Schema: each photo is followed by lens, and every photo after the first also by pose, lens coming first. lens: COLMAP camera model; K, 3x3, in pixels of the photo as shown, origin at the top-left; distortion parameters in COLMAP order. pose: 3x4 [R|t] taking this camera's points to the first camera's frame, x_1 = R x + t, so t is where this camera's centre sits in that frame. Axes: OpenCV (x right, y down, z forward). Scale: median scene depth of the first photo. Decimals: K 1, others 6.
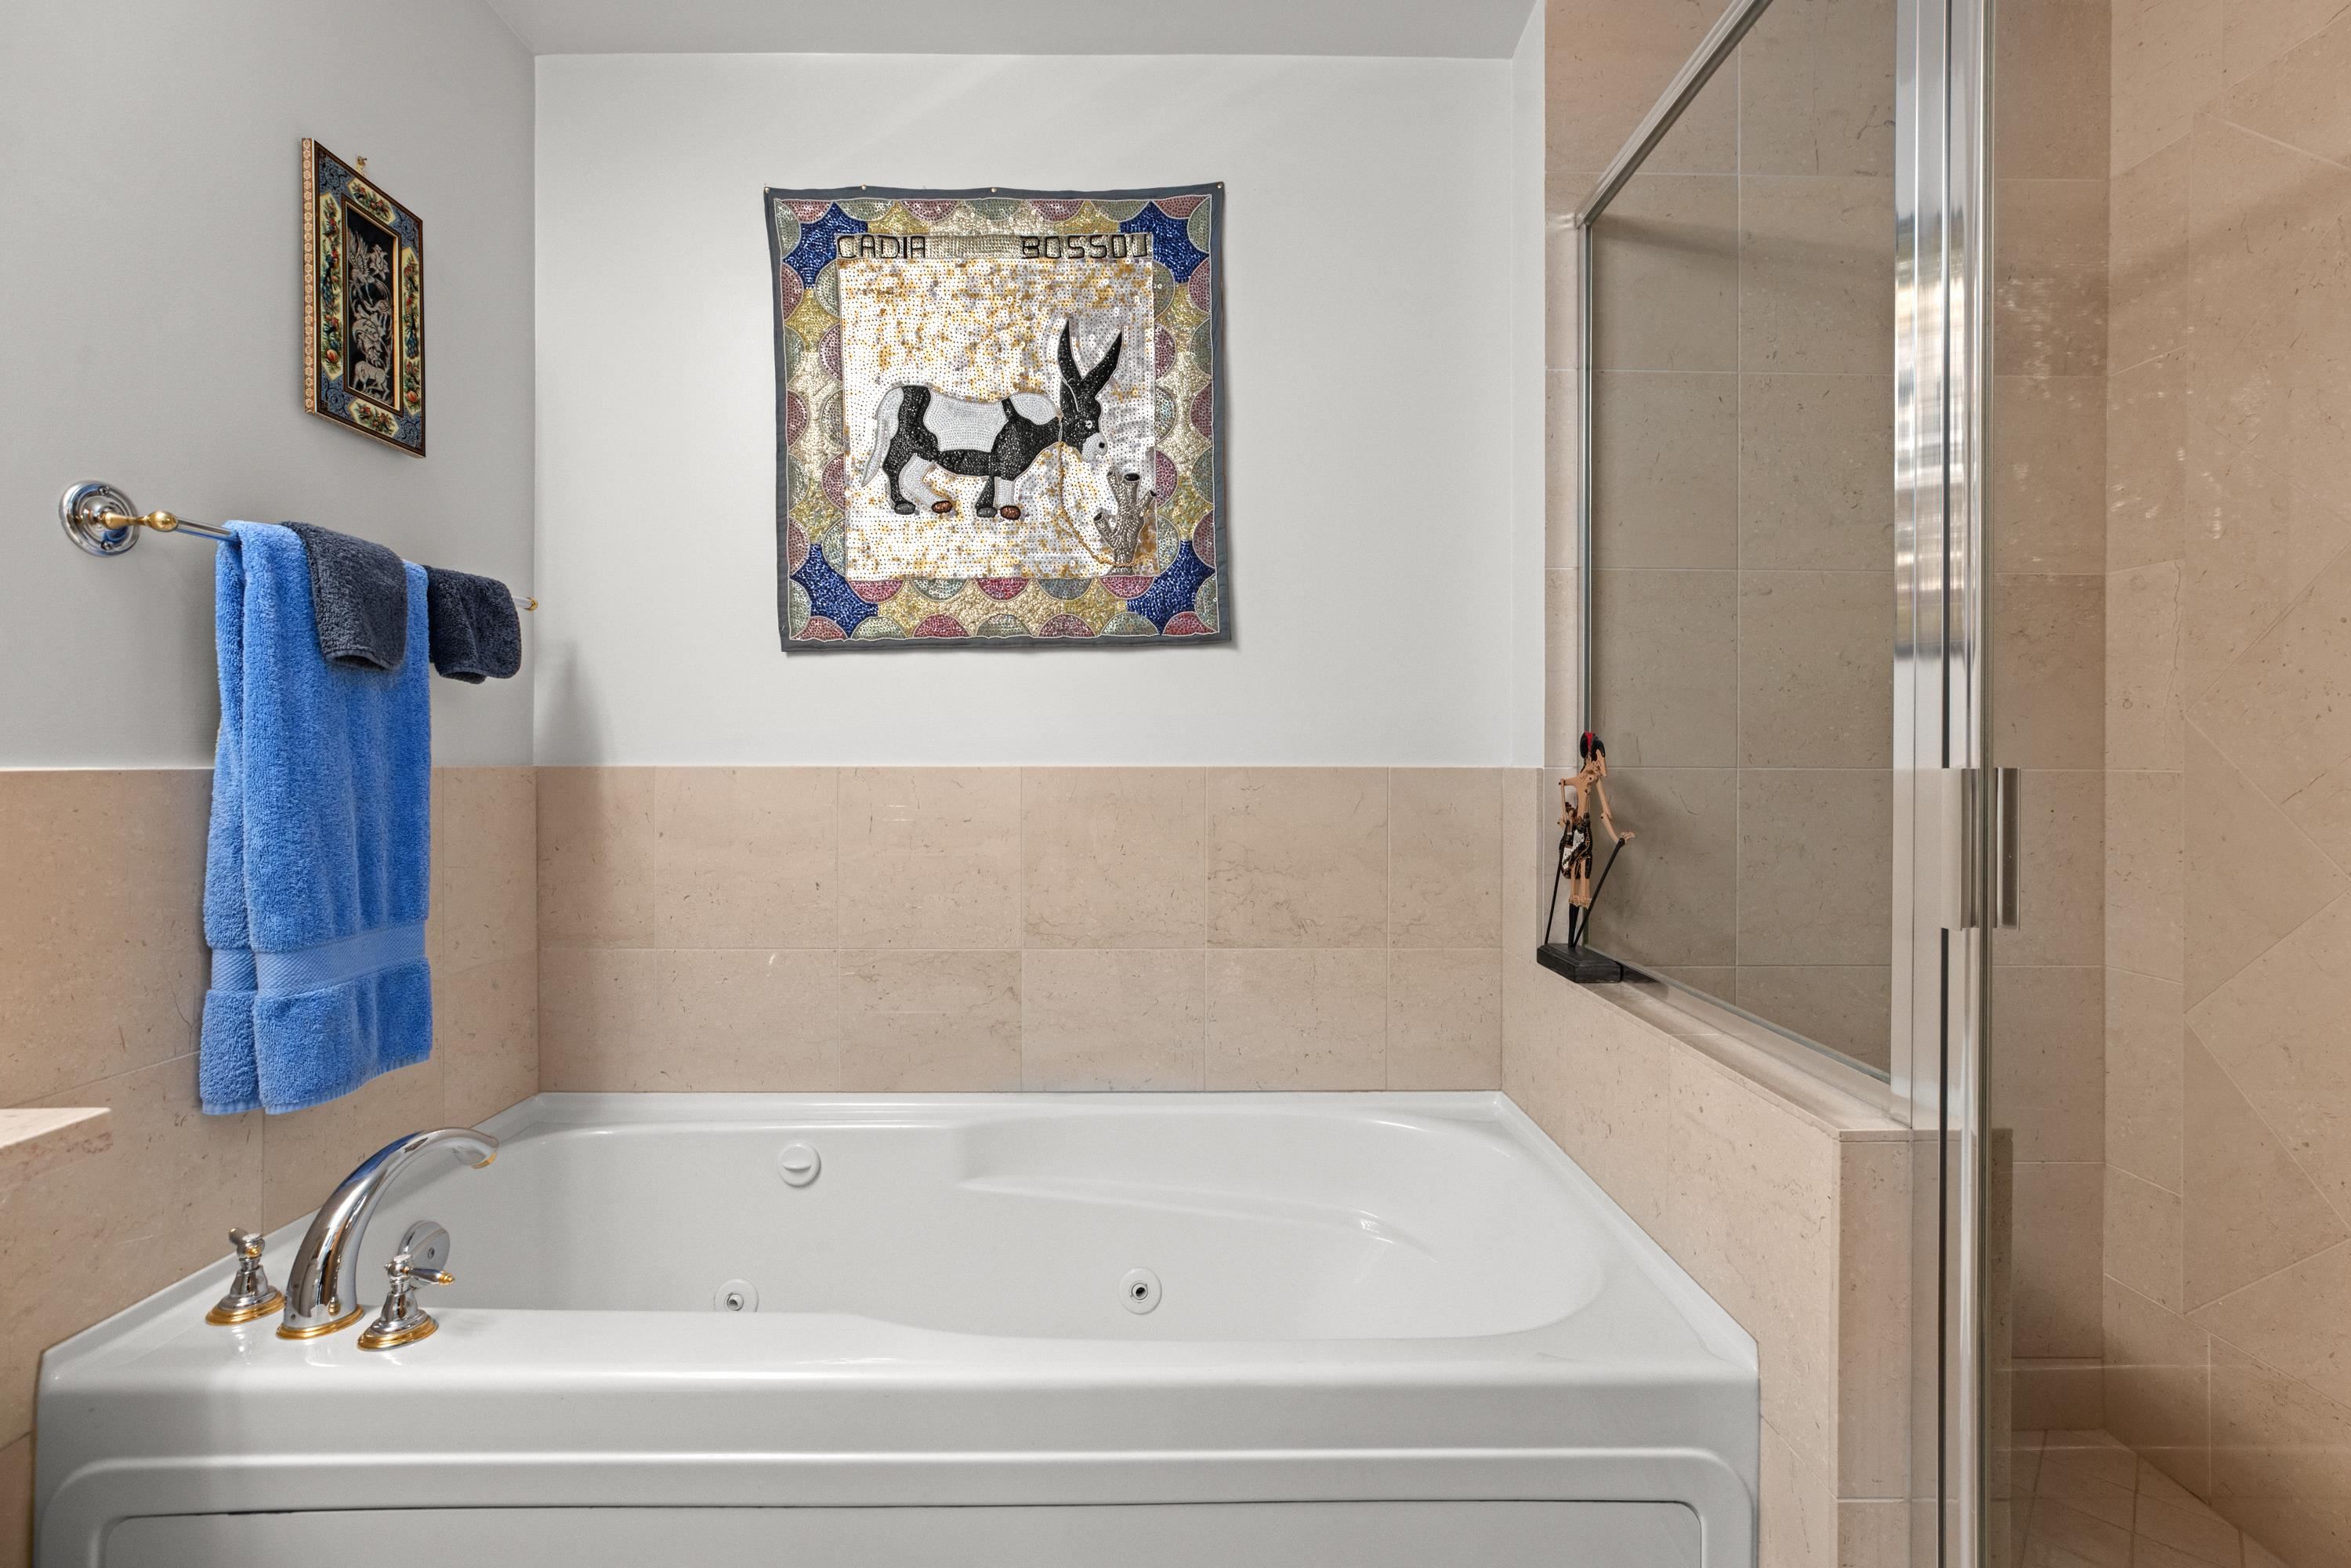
lens RADIAL K [[1059.5, 0, 1180.9], [0, 1059.5, 773.7], [0, 0, 1]] dist [-0.024855, 0.014985]
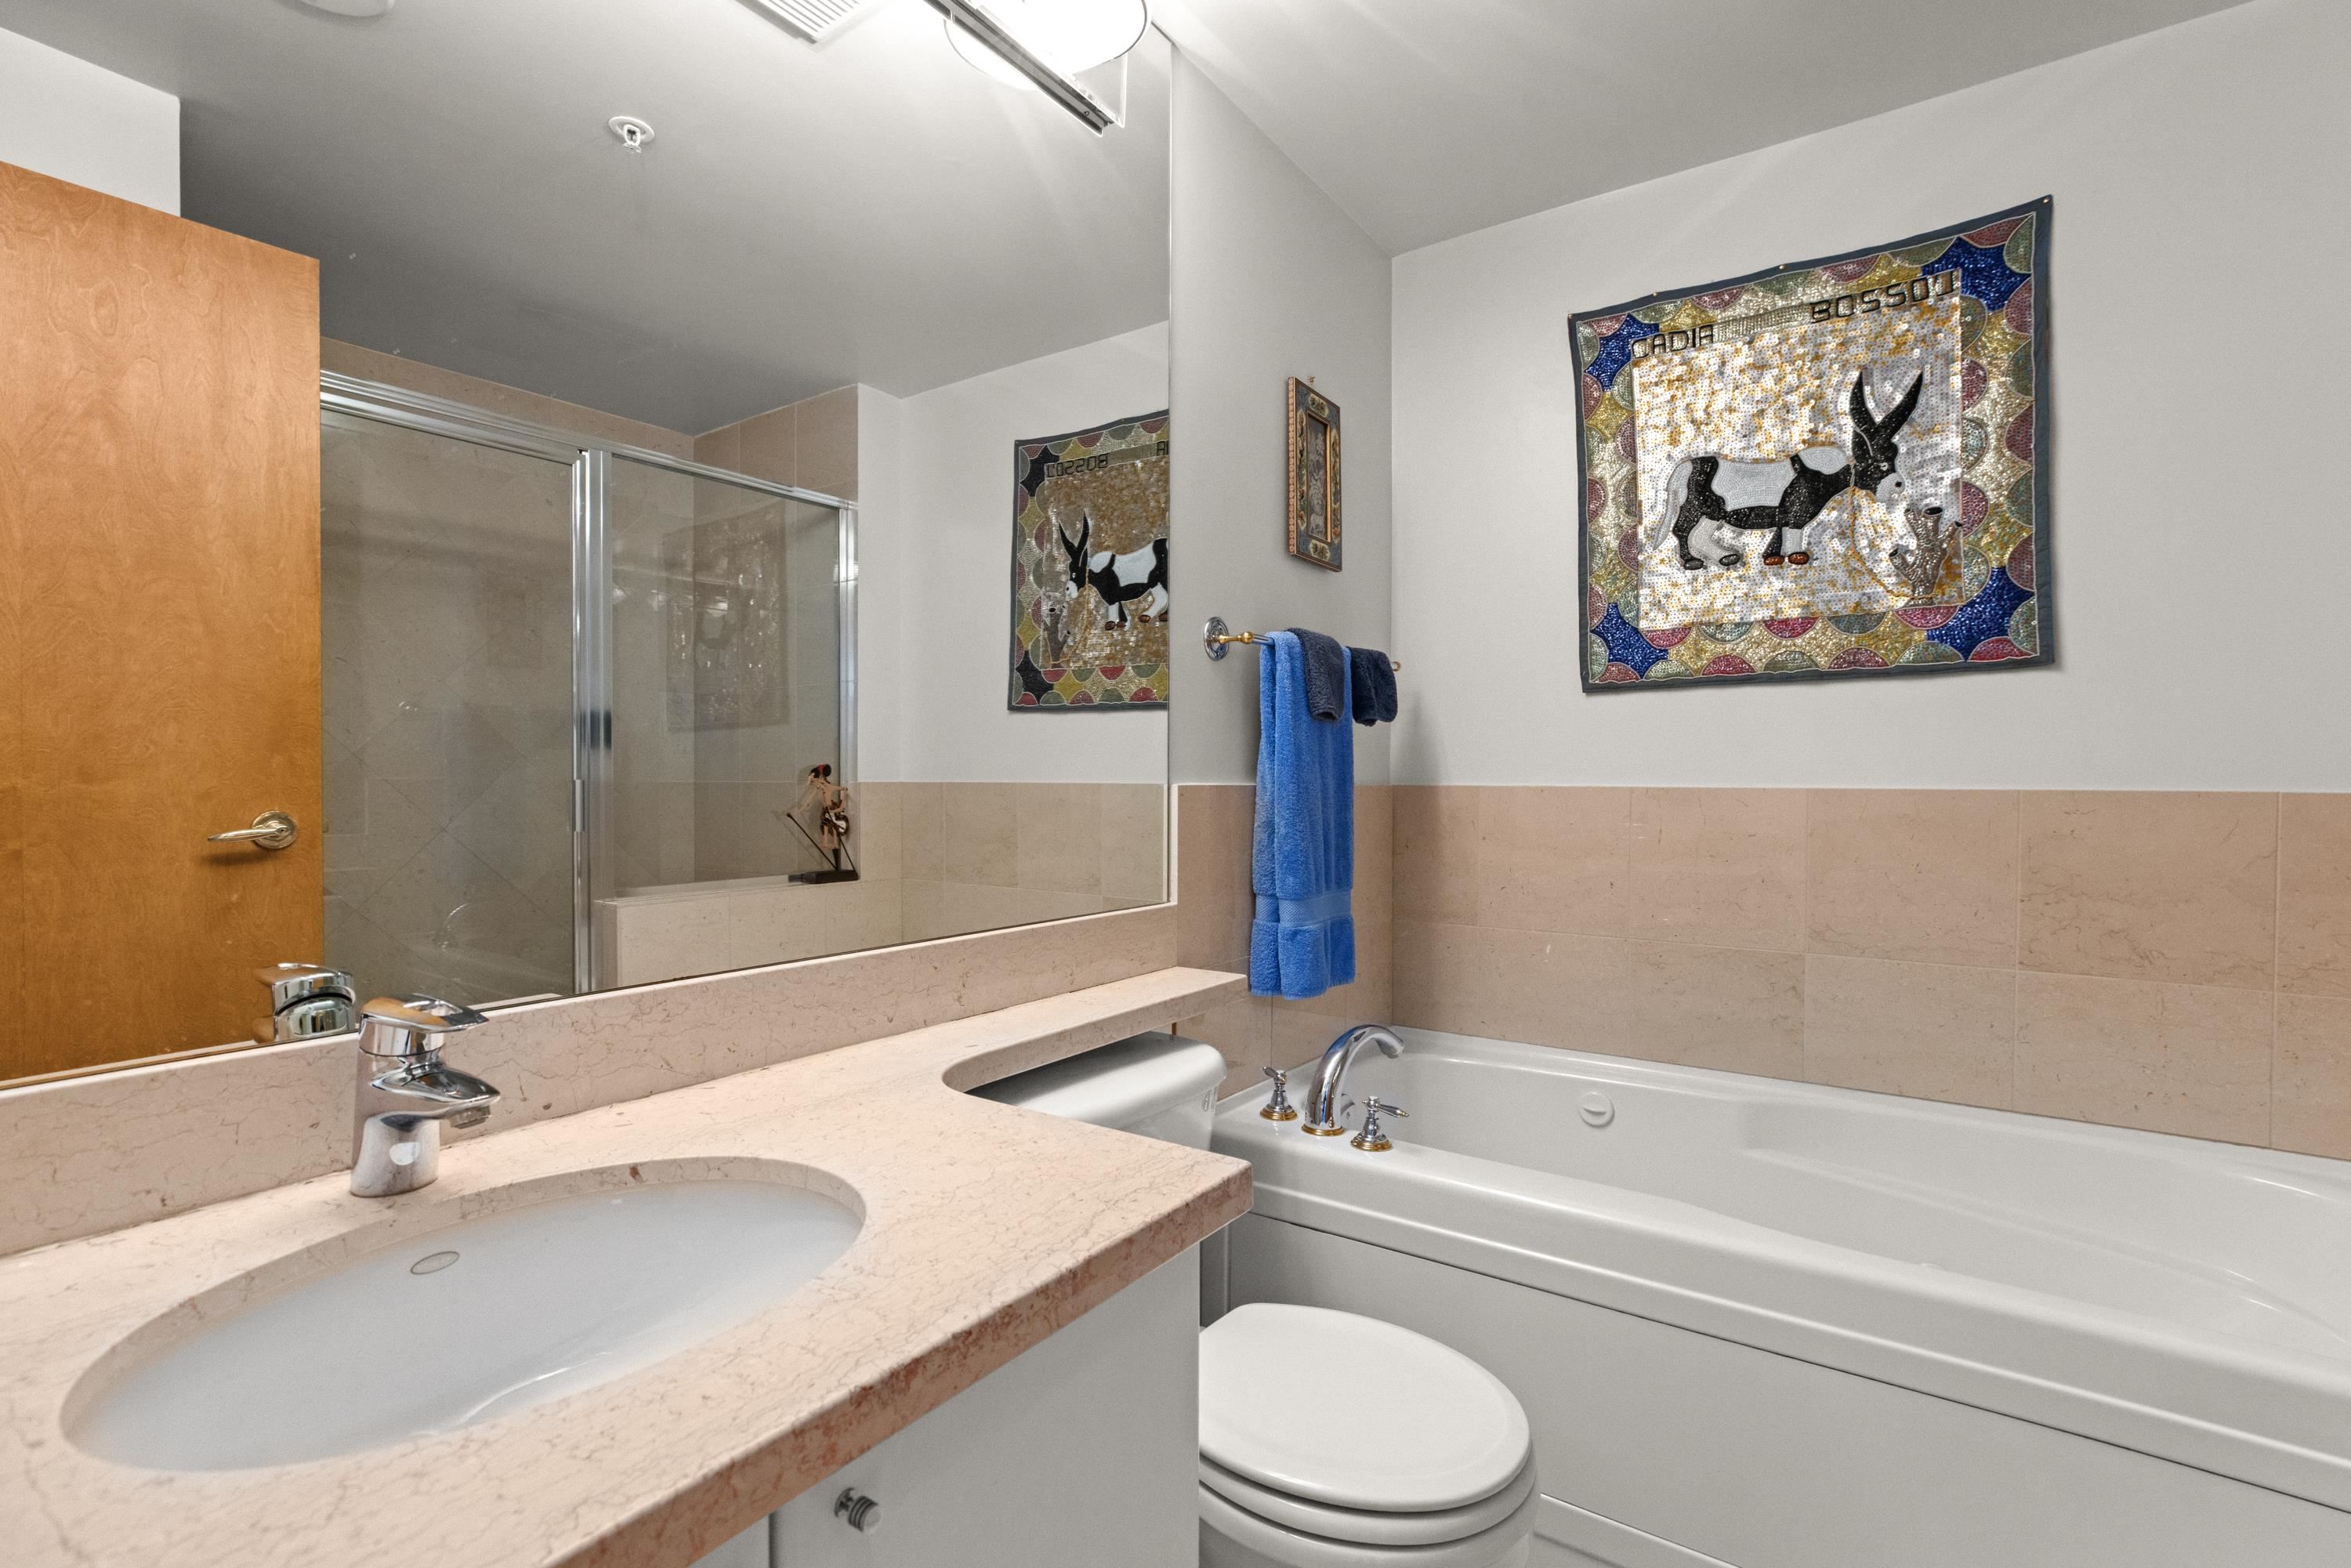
lens RADIAL K [[1060.1, 0, 1169.4], [0, 1060.1, 797.9], [0, 0, 1]] dist [-0.027321, 0.013469]
pose [[0.802965, 0.013828, -0.595866, -0.031345], [-0.012397, 0.999902, 0.006498, 0.004461], [0.595898, 0.002170, 0.803057, -0.273072]]
